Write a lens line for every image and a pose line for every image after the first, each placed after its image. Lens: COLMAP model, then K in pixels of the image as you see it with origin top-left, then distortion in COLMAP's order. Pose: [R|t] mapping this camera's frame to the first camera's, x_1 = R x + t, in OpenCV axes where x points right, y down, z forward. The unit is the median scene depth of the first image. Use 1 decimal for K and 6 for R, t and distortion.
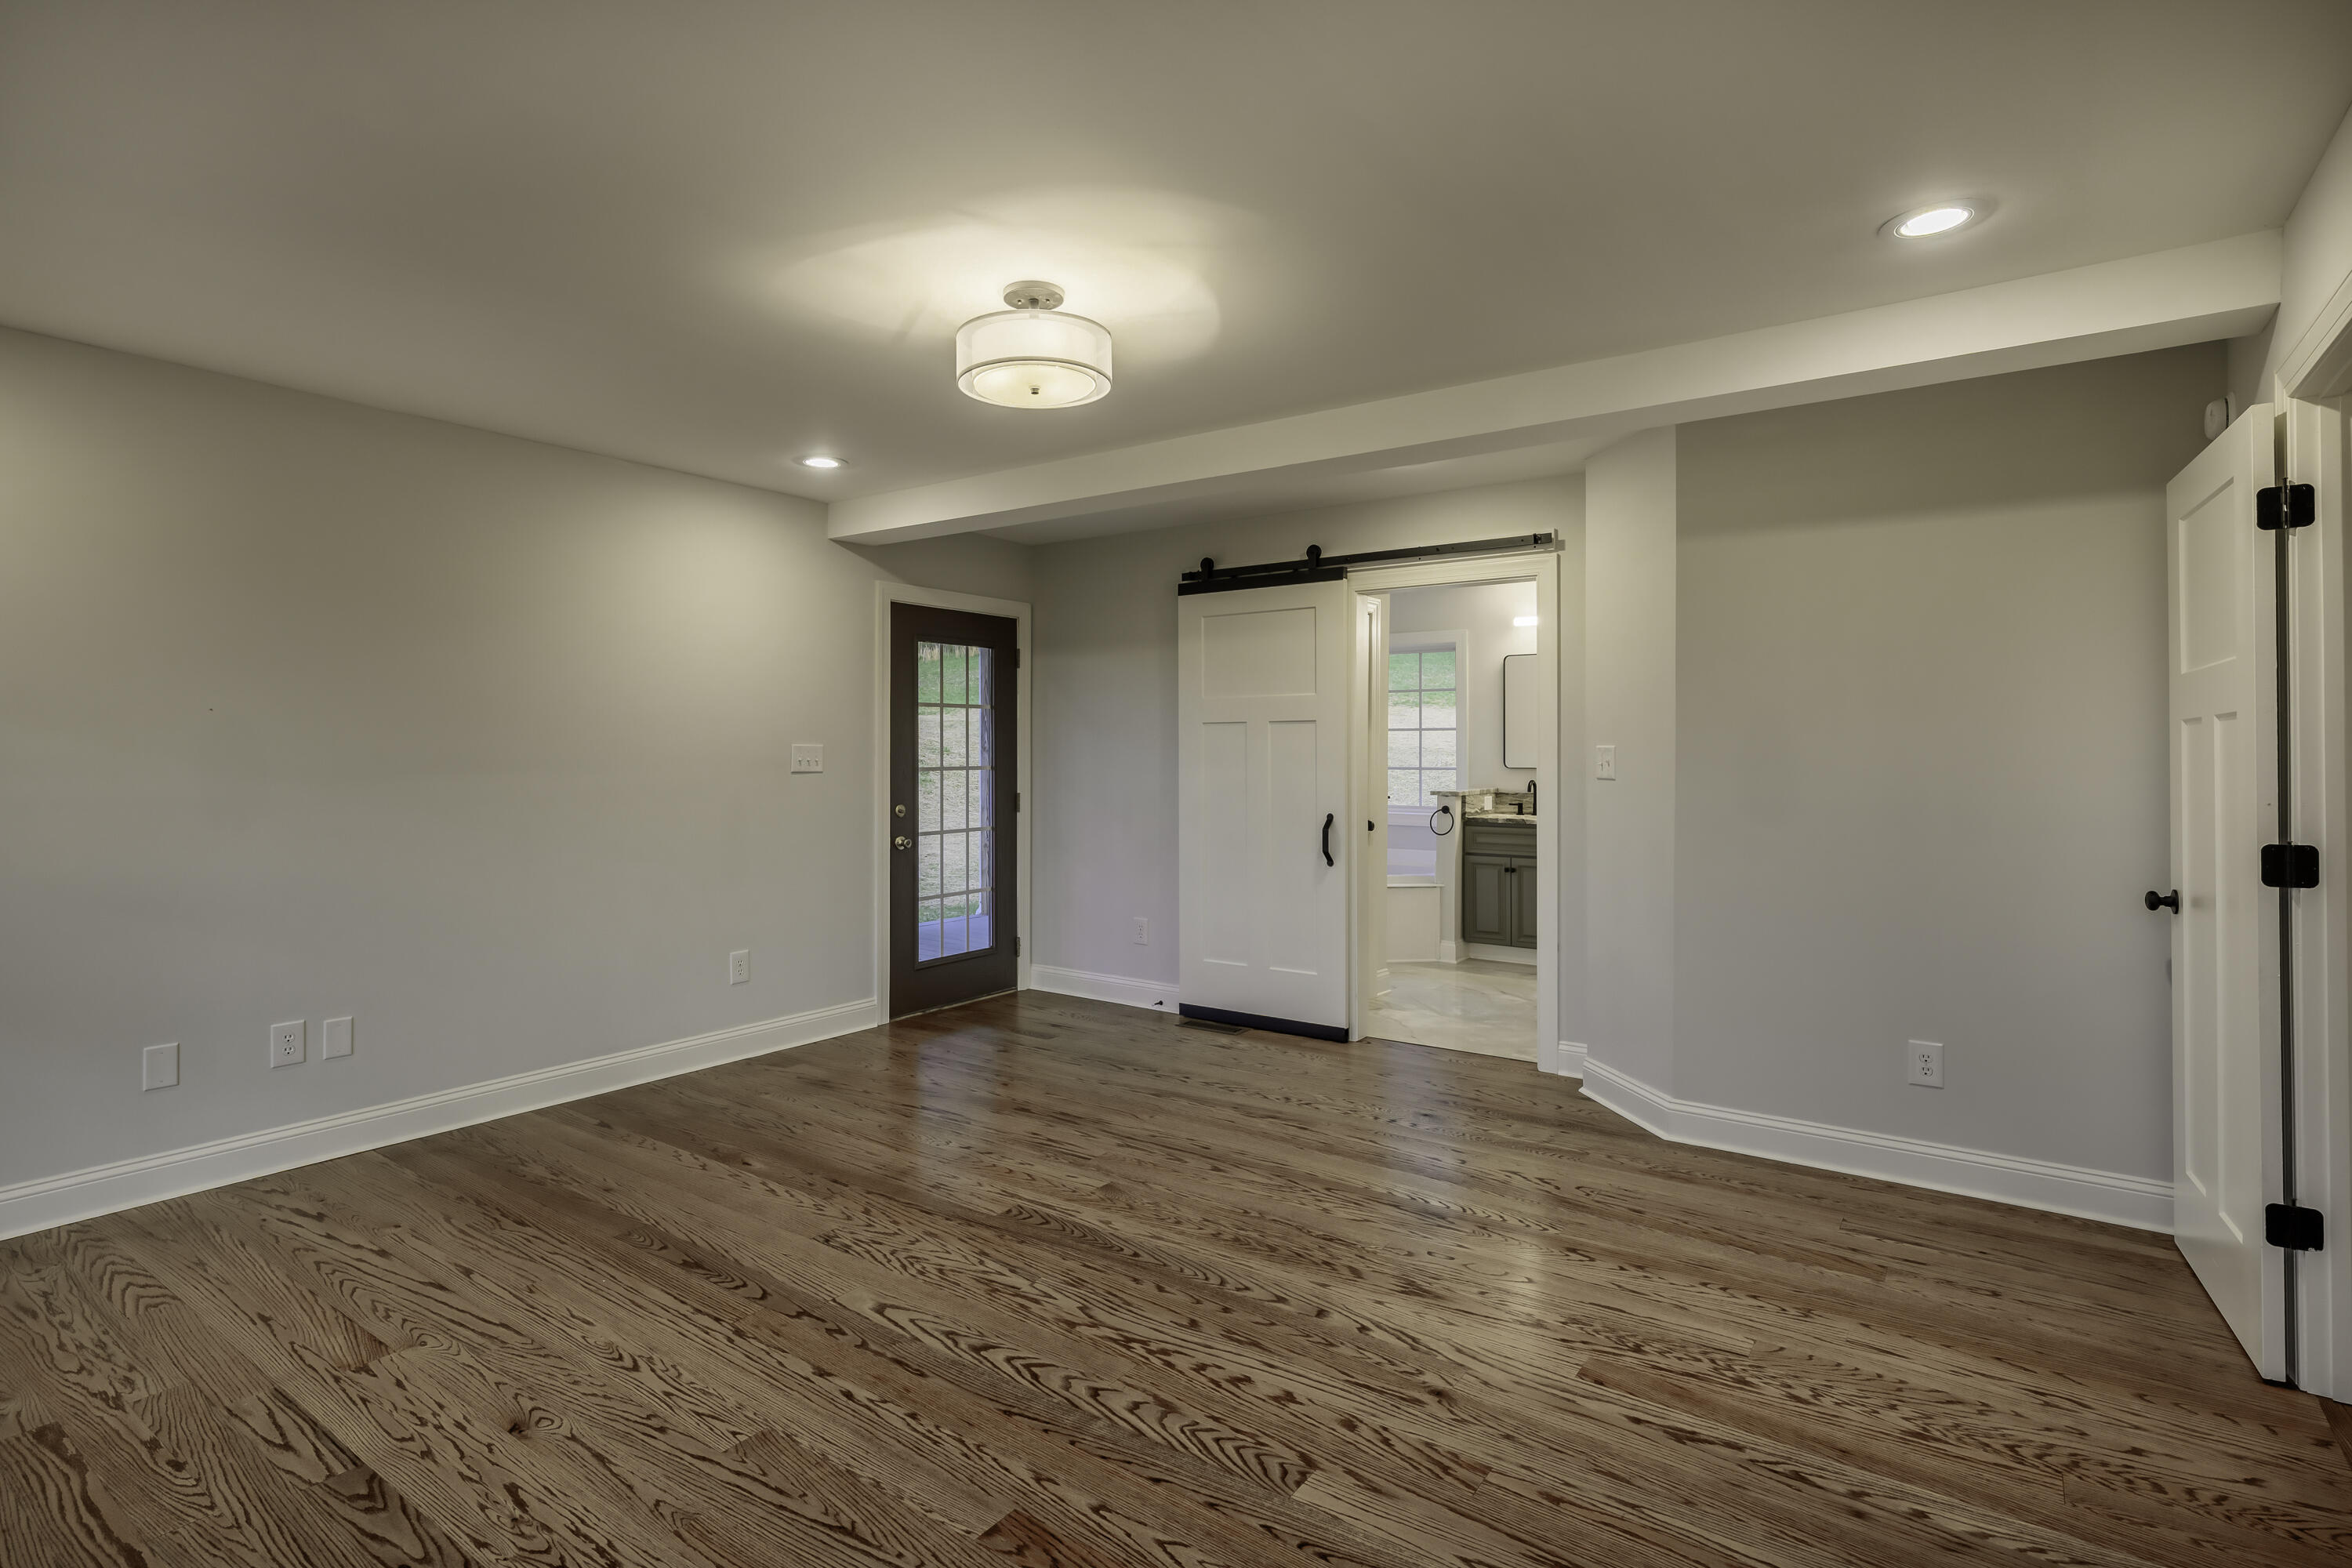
lens RADIAL K [[1166.7, 0, 1167.2], [0, 1166.7, 750.9], [0, 0, 1]] dist [-0.002467, 0.000010]
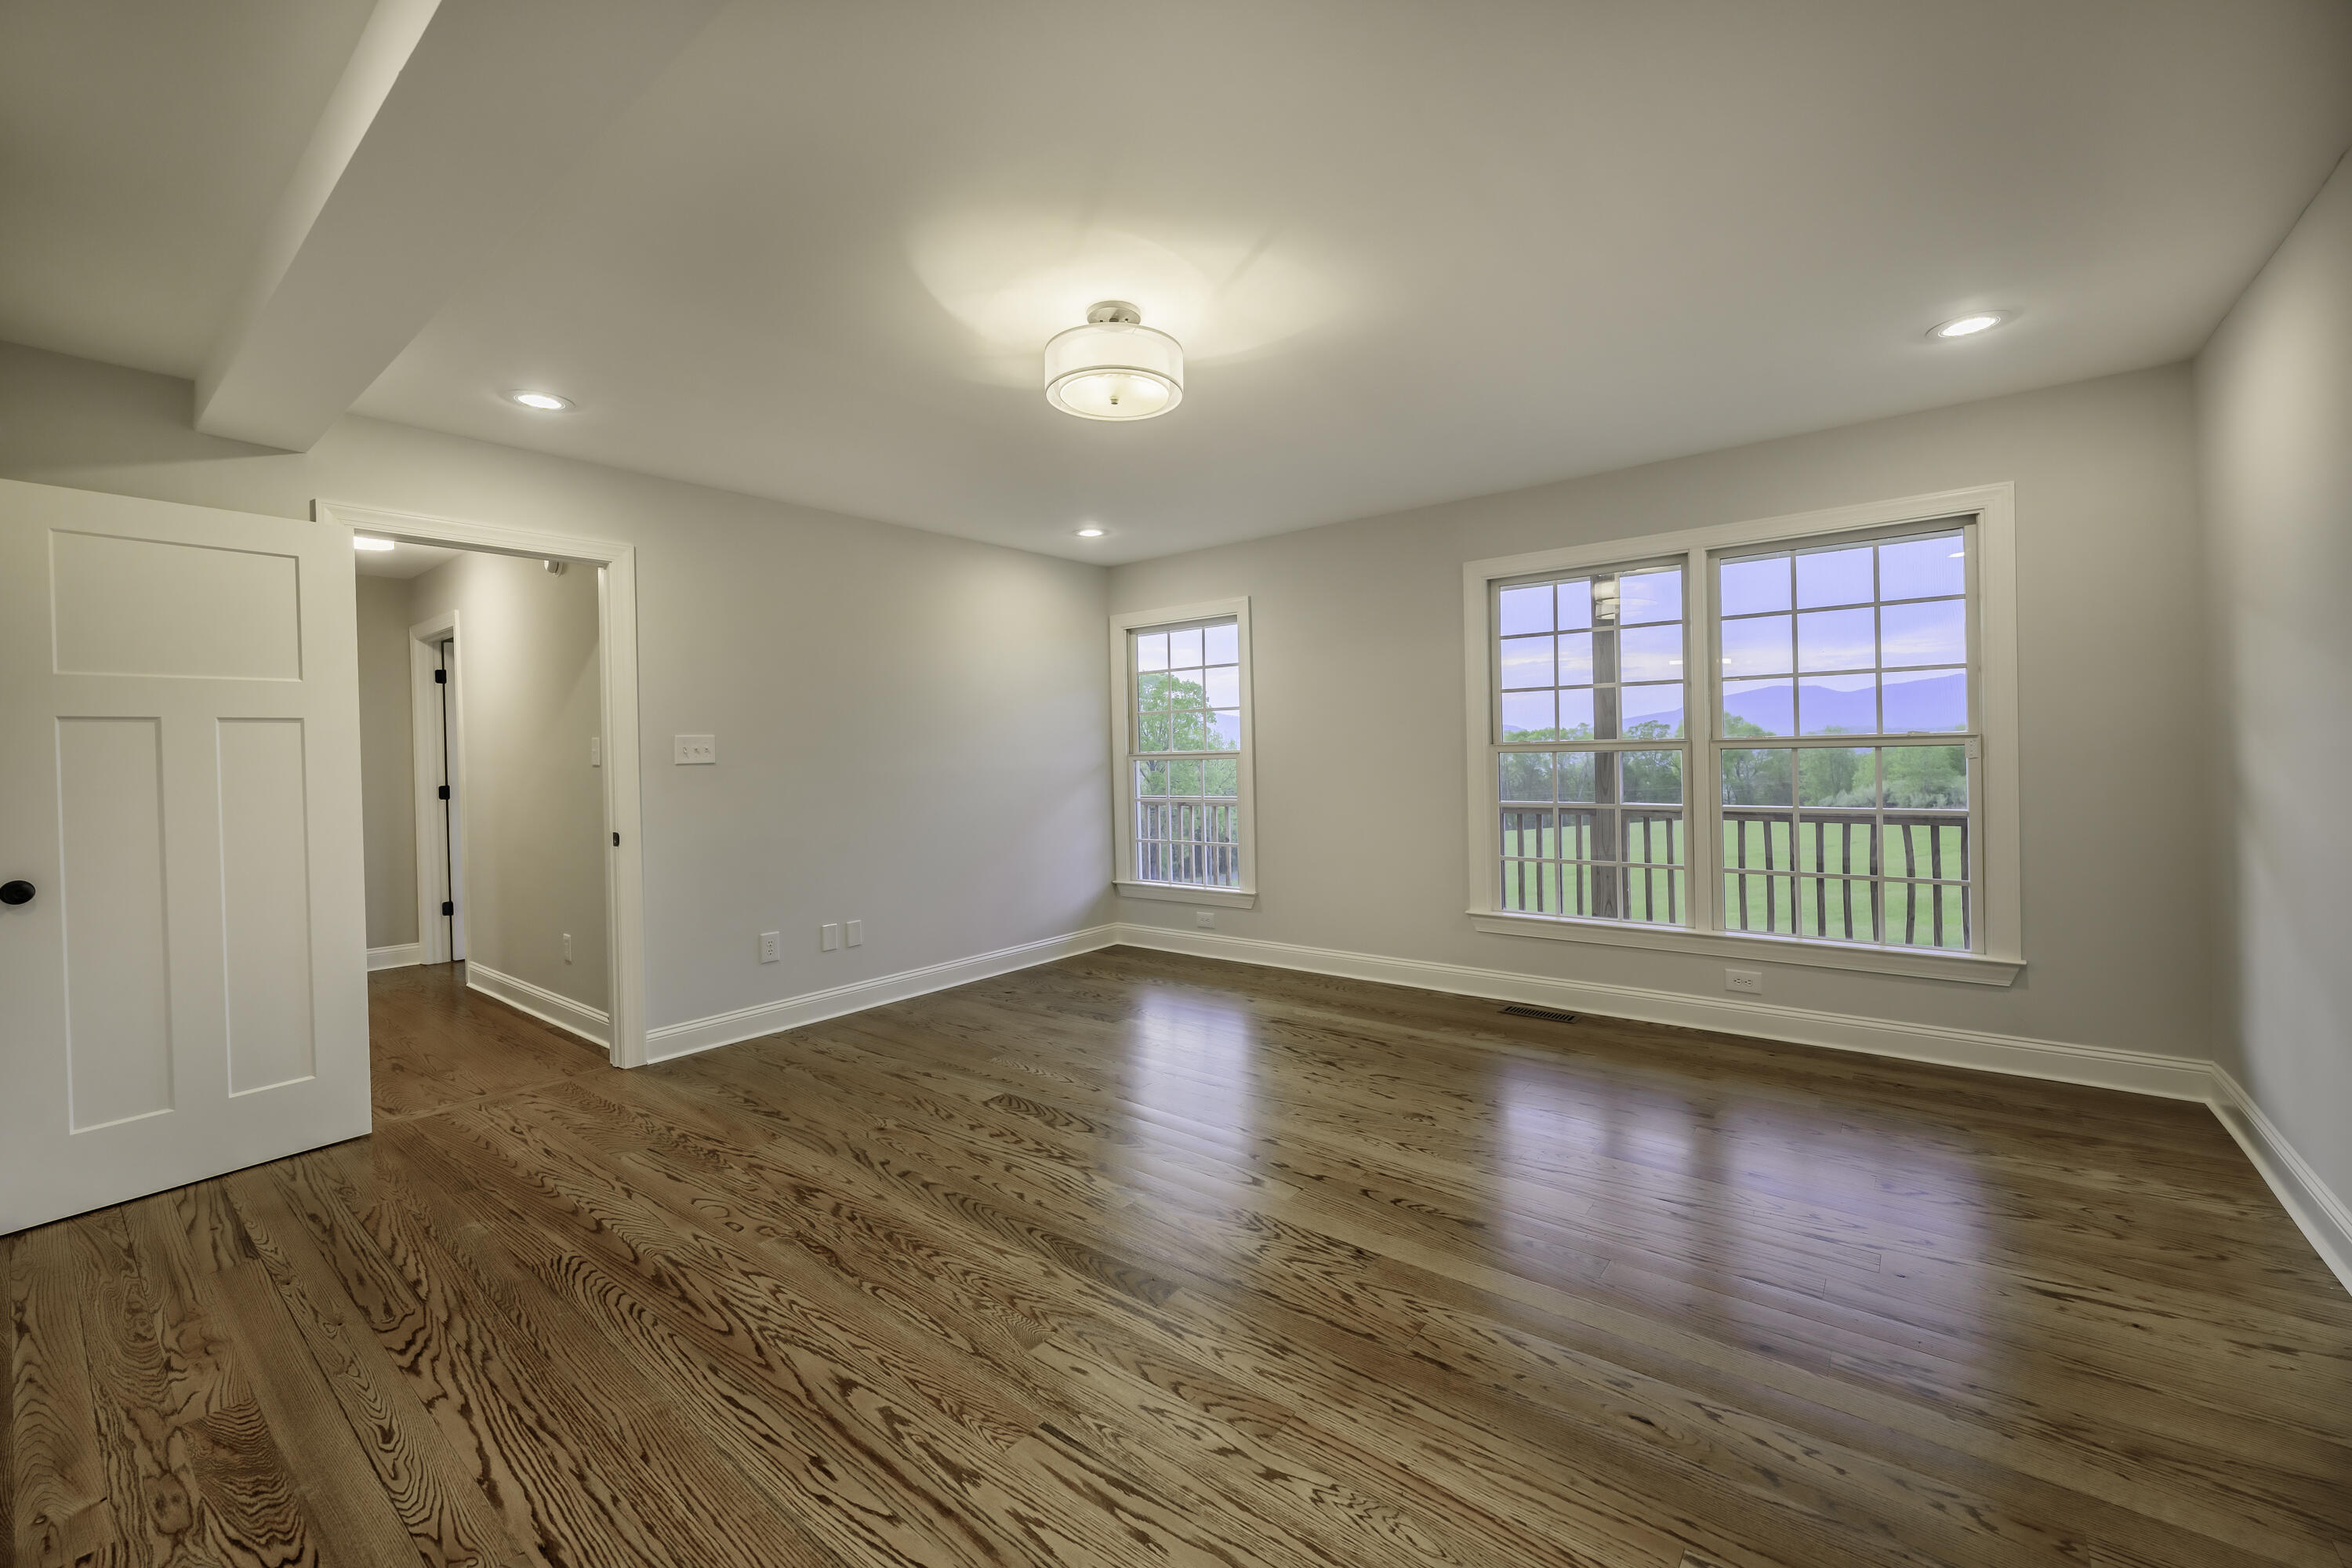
lens RADIAL K [[949.1, 0, 1179.1], [0, 949.1, 752.2], [0, 0, 1]] dist [-0.001658, -0.000278]
pose [[-0.998756, 0.020528, 0.045442, -0.138391], [0.020406, 0.999787, -0.003133, 0.020743], [-0.045497, -0.002202, -0.998962, 1.256223]]
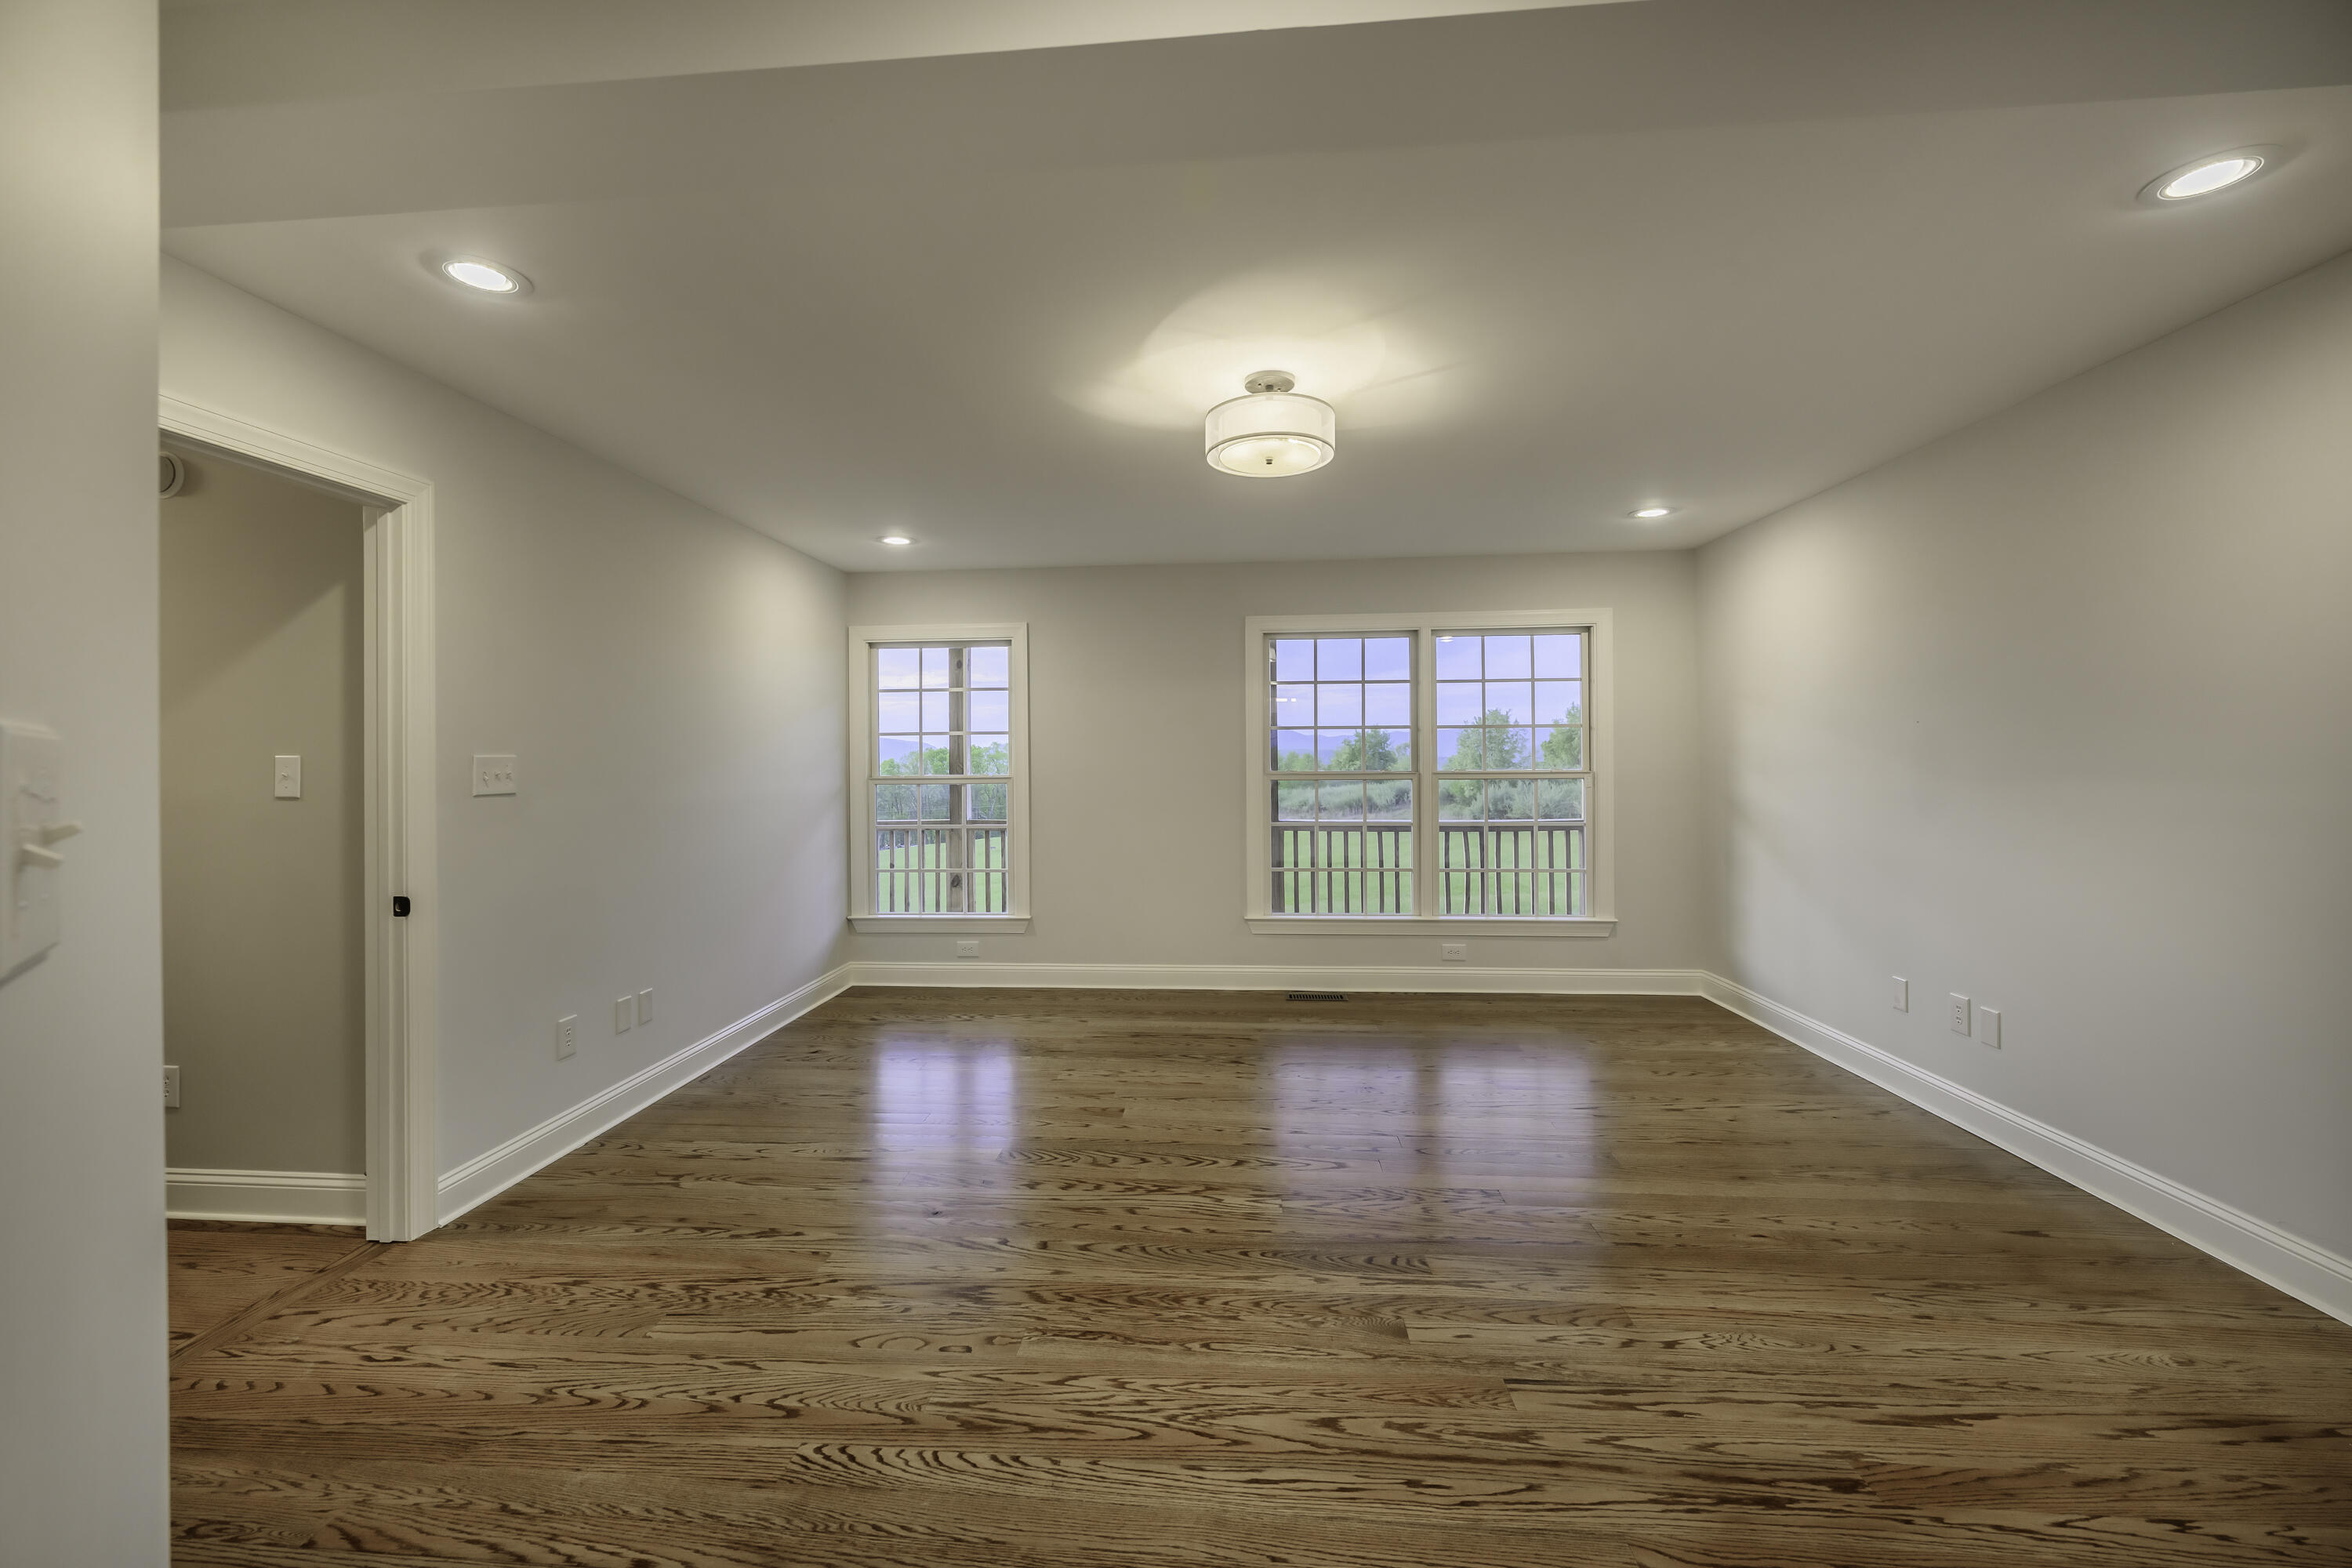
lens RADIAL K [[936.2, 0, 1168.0], [0, 936.2, 760.9], [0, 0, 1]] dist [-0.002359, 0.000085]
pose [[-0.854840, 0.007296, -0.518840, 0.317269], [0.008834, 0.999961, -0.000493, -0.001767], [0.518816, -0.005005, -0.854871, 1.164975]]
